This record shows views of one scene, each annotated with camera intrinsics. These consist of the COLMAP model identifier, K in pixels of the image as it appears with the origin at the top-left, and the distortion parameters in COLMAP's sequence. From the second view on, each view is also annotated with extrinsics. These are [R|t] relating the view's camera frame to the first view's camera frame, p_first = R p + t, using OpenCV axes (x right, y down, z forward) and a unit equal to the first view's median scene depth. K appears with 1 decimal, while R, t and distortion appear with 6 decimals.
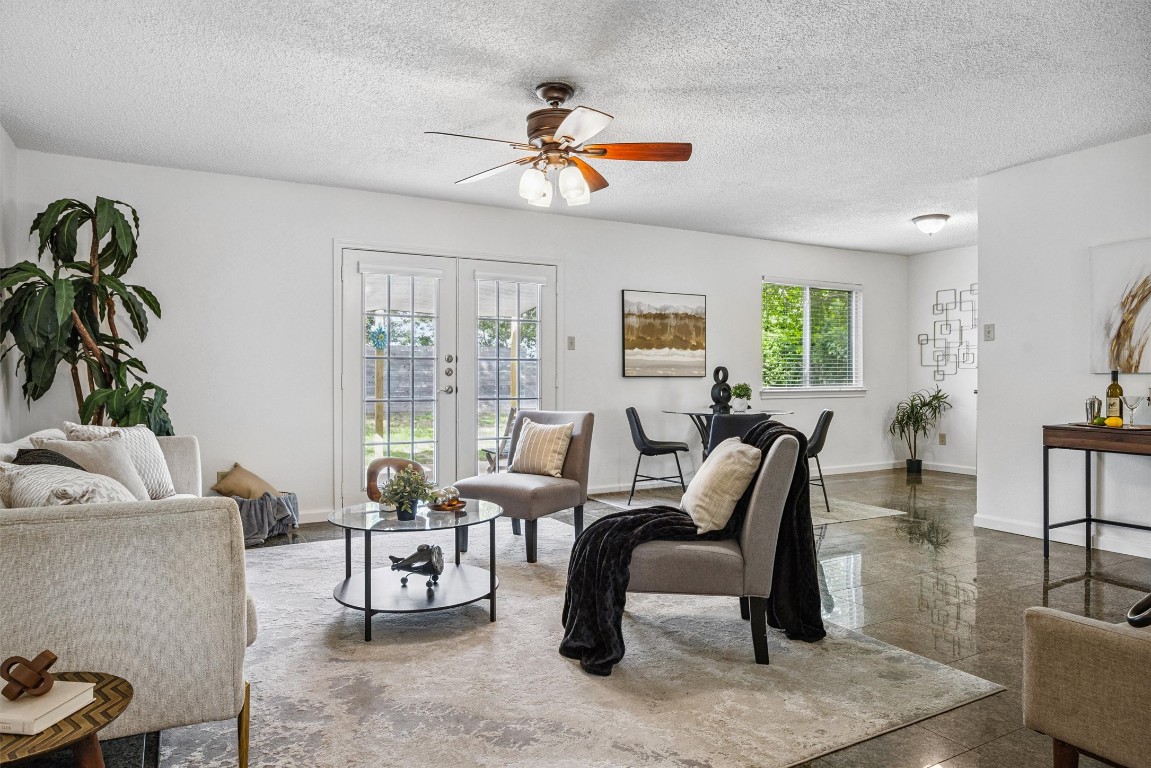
lens RADIAL K [[757.0, 0, 531.6], [0, 757.0, 372.7], [0, 0, 1]] dist [-0.003756, -0.000219]
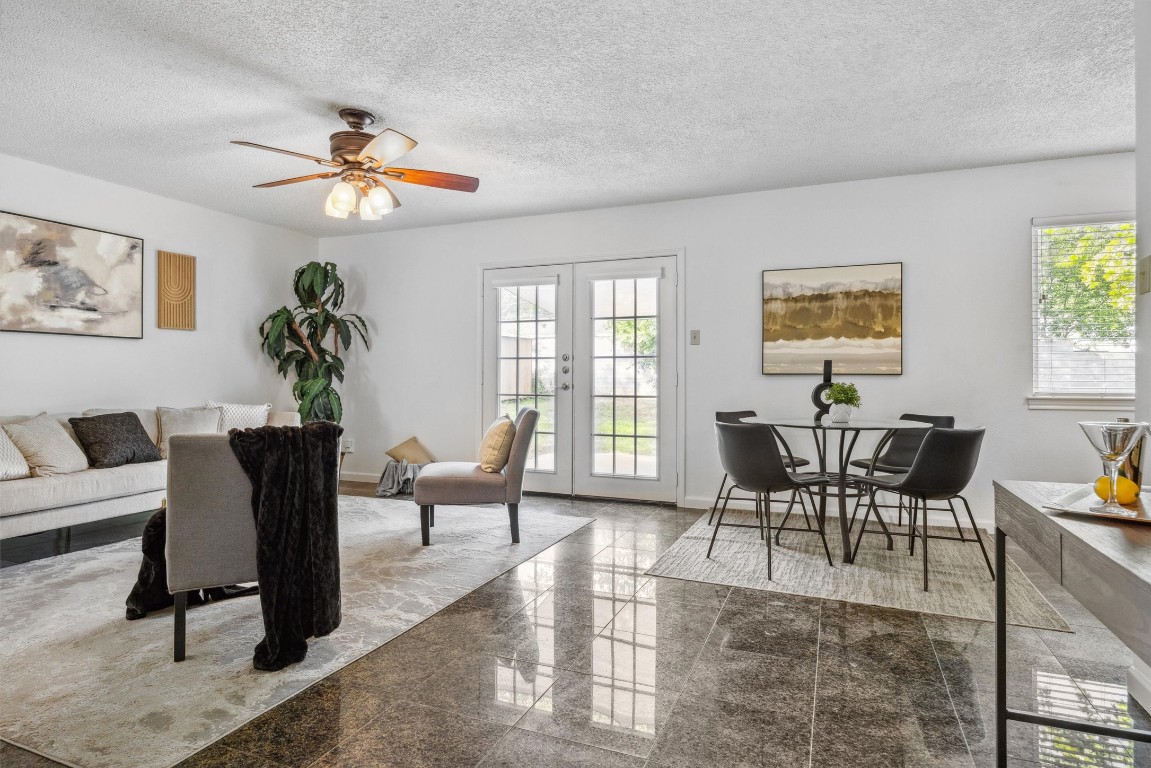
lens RADIAL K [[662.5, 0, 554.9], [0, 662.5, 373.8], [0, 0, 1]] dist [-0.003829, -0.000200]
pose [[0.605939, -0.002820, -0.795506, 0.867326], [0.003244, 0.999994, -0.001074, 0.007155], [0.795504, -0.001930, 0.605945, 0.569862]]
